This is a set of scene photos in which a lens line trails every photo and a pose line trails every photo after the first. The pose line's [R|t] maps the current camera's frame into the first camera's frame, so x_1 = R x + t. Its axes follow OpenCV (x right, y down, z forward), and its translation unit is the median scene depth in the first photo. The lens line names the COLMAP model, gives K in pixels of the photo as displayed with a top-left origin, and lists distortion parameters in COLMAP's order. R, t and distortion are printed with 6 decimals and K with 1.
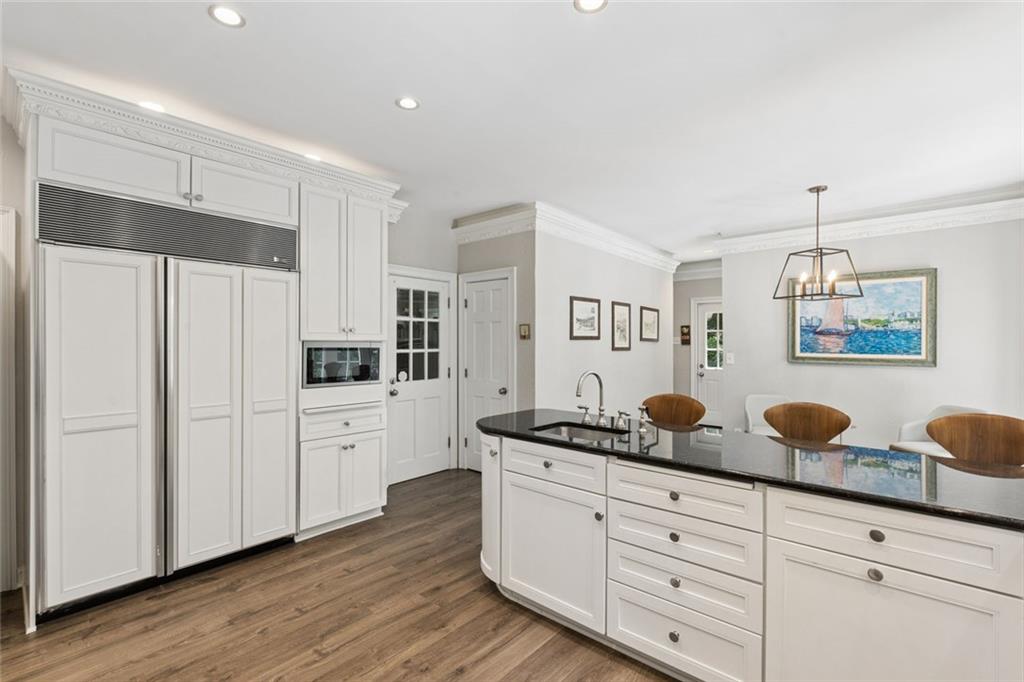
lens RADIAL K [[458.0, 0, 512.0], [0, 458.0, 341.0], [0, 0, 1]] dist [-0.001903, 0.000019]
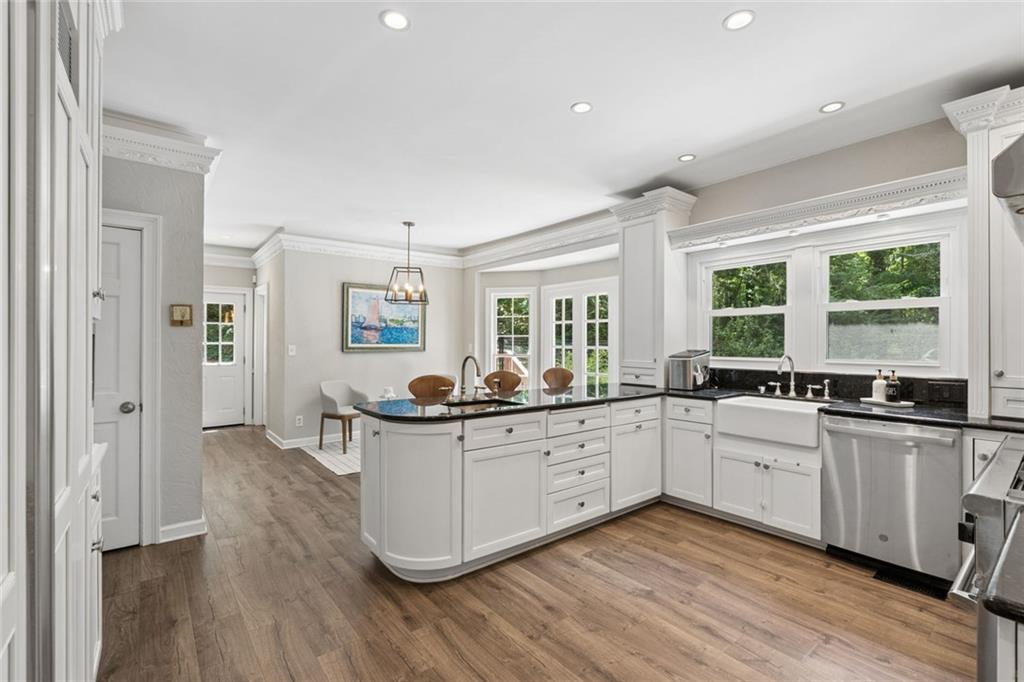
lens RADIAL K [[458.0, 0, 512.0], [0, 458.0, 341.0], [0, 0, 1]] dist [-0.001903, 0.000019]
pose [[0.187780, -0.000888, 0.982211, -0.790417], [-0.007564, 0.999969, 0.002350, 0.019258], [-0.982182, -0.007870, 0.187767, 0.539220]]
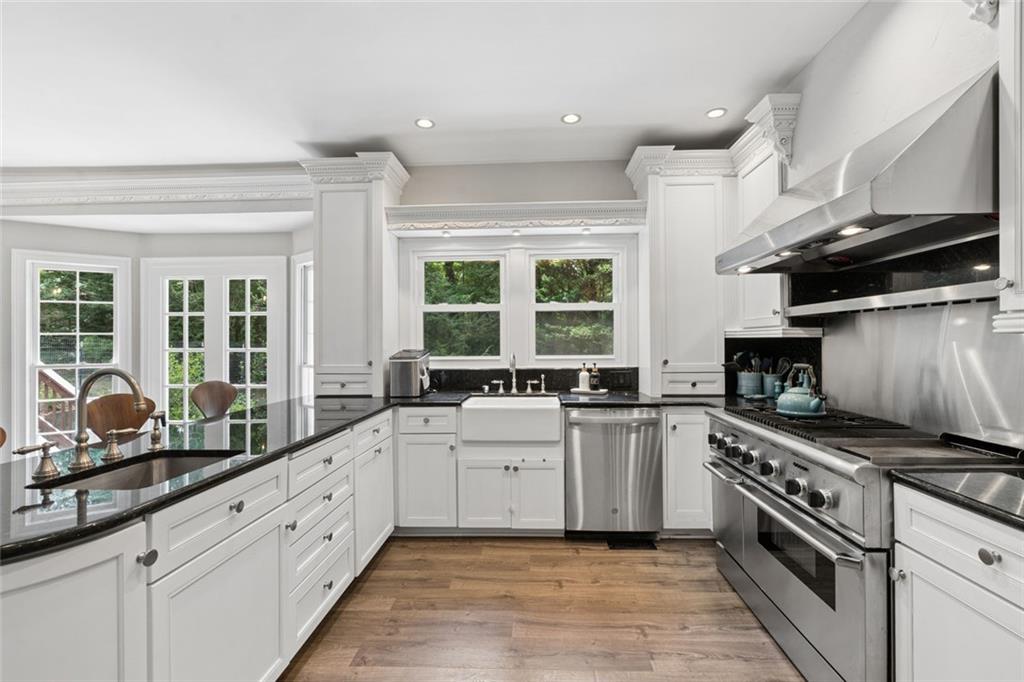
lens RADIAL K [[462.0, 0, 522.1], [0, 462.0, 337.6], [0, 0, 1]] dist [-0.002335, 0.000246]
pose [[-0.621396, 0.007621, 0.783459, -0.485722], [0.000768, 0.999958, -0.009118, 0.024339], [-0.783496, -0.005064, -0.621376, 0.768468]]
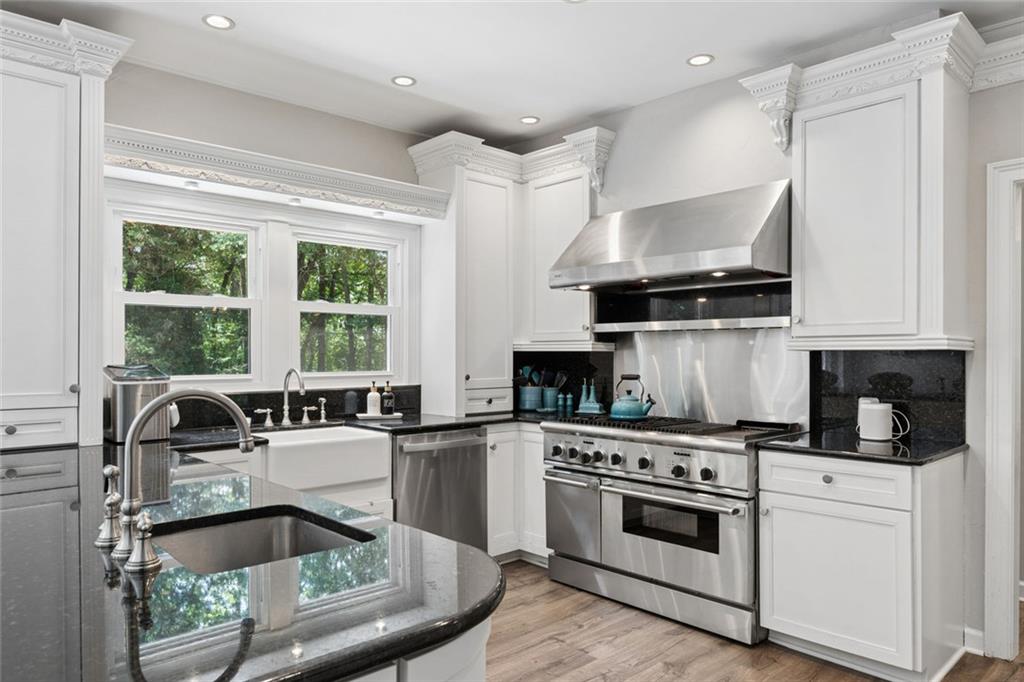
lens RADIAL K [[678.5, 0, 507.5], [0, 678.5, 352.7], [0, 0, 1]] dist [0.008354, 0.001846]
pose [[-0.993641, -0.003147, 0.112551, -0.108850], [-0.004051, 0.999961, -0.007806, 0.030378], [-0.112522, -0.008213, -0.993615, 1.213310]]
